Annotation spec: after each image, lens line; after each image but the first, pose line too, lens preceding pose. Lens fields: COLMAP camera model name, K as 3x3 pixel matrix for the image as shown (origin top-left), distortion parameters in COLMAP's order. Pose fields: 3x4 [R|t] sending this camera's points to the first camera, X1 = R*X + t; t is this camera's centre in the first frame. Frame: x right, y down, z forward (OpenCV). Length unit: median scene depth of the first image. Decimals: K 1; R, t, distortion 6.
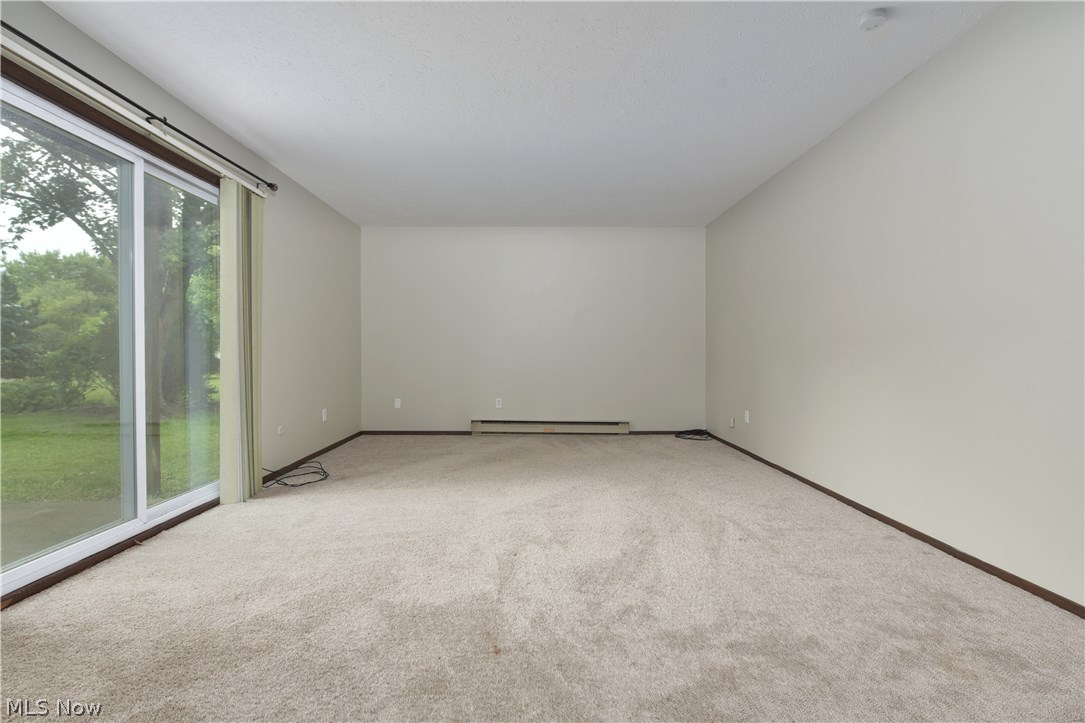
lens RADIAL K [[503.2, 0, 538.5], [0, 503.2, 362.5], [0, 0, 1]] dist [-0.009286, 0.000903]
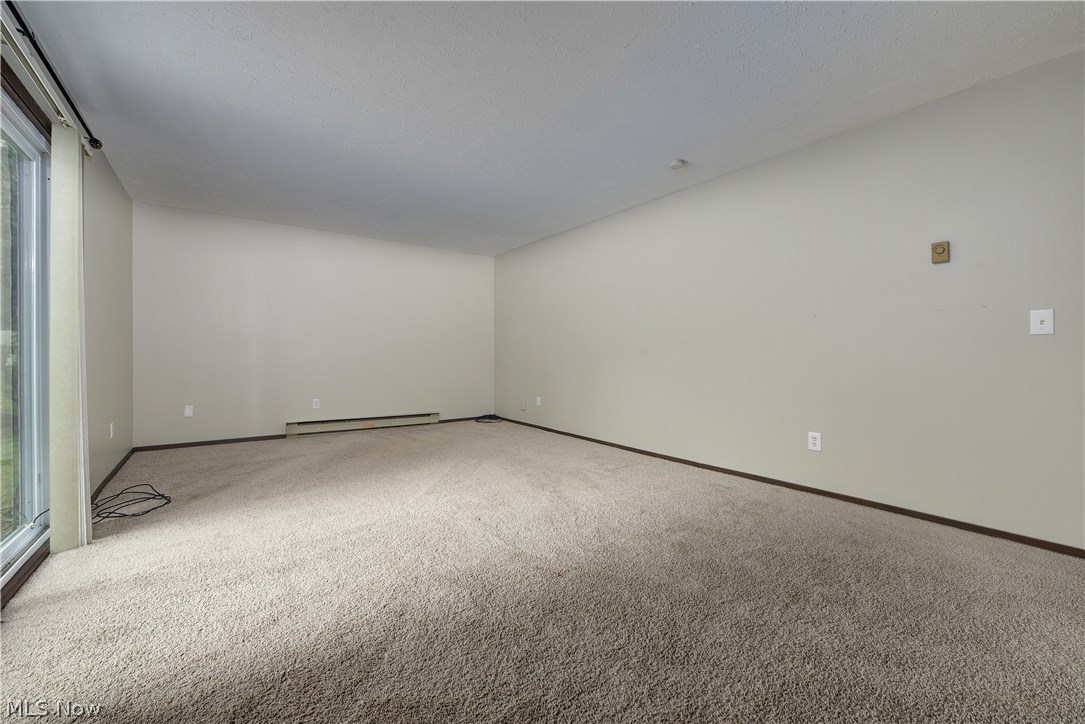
lens RADIAL K [[439.6, 0, 540.5], [0, 439.6, 361.1], [0, 0, 1]] dist [-0.008611, -0.000186]
pose [[0.802844, -0.005750, 0.596161, -0.445080], [0.008063, 0.999967, -0.001213, -0.000438], [-0.596134, 0.005780, 0.802864, 0.040652]]
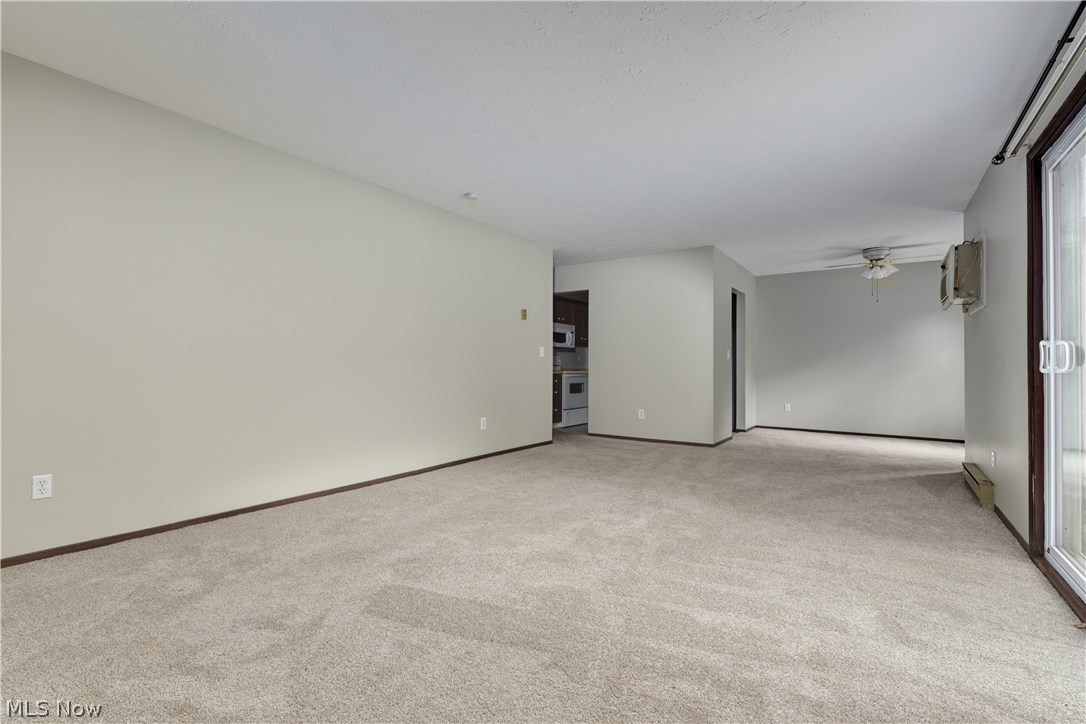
lens RADIAL K [[491.7, 0, 539.7], [0, 491.7, 365.6], [0, 0, 1]] dist [-0.003036, -0.000084]
pose [[-0.818290, -0.002315, 0.574800, -0.468624], [0.008917, 0.999820, 0.016721, -0.035848], [-0.574736, 0.018808, -0.818123, 1.687588]]
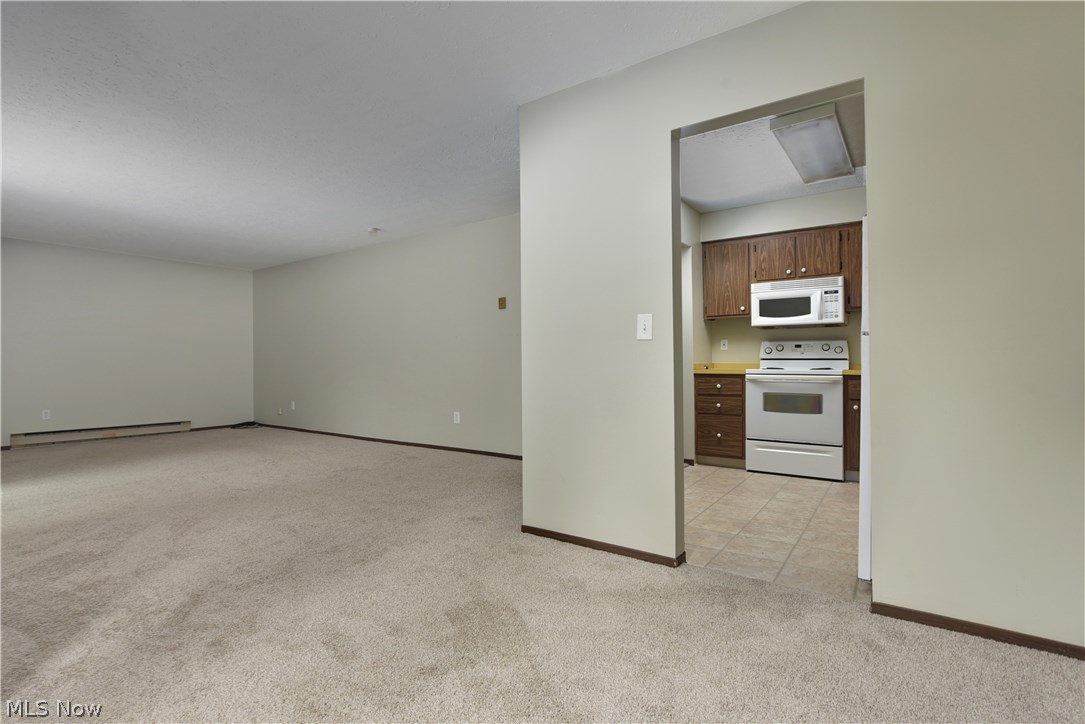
lens RADIAL K [[520.0, 0, 540.5], [0, 520.0, 356.6], [0, 0, 1]] dist [0.001179, -0.001074]
pose [[0.572667, 0.007863, 0.819750, -0.686782], [0.023868, 0.999370, -0.026259, 0.025140], [-0.819440, 0.034603, 0.572119, -0.811729]]
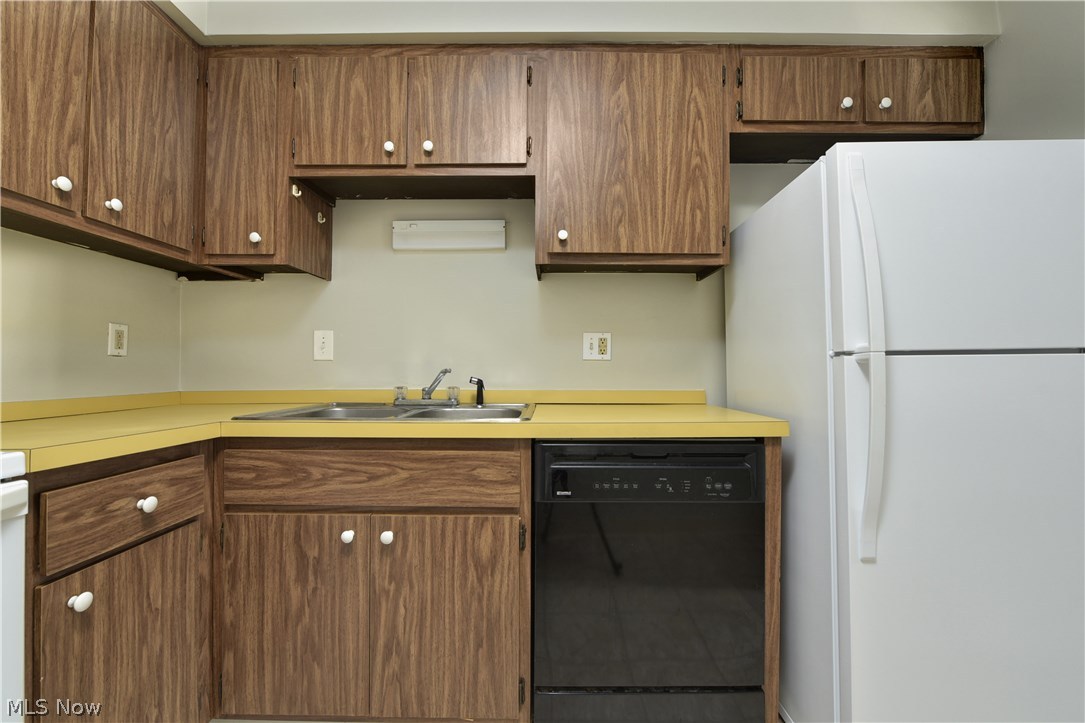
lens RADIAL K [[439.6, 0, 548.5], [0, 439.6, 362.4], [0, 0, 1]] dist [-0.008611, -0.000186]
pose [[-0.999990, -0.001271, -0.004392, 0.587296], [-0.001316, 0.999947, 0.010241, -0.007198], [0.004379, 0.010247, -0.999938, -0.445826]]
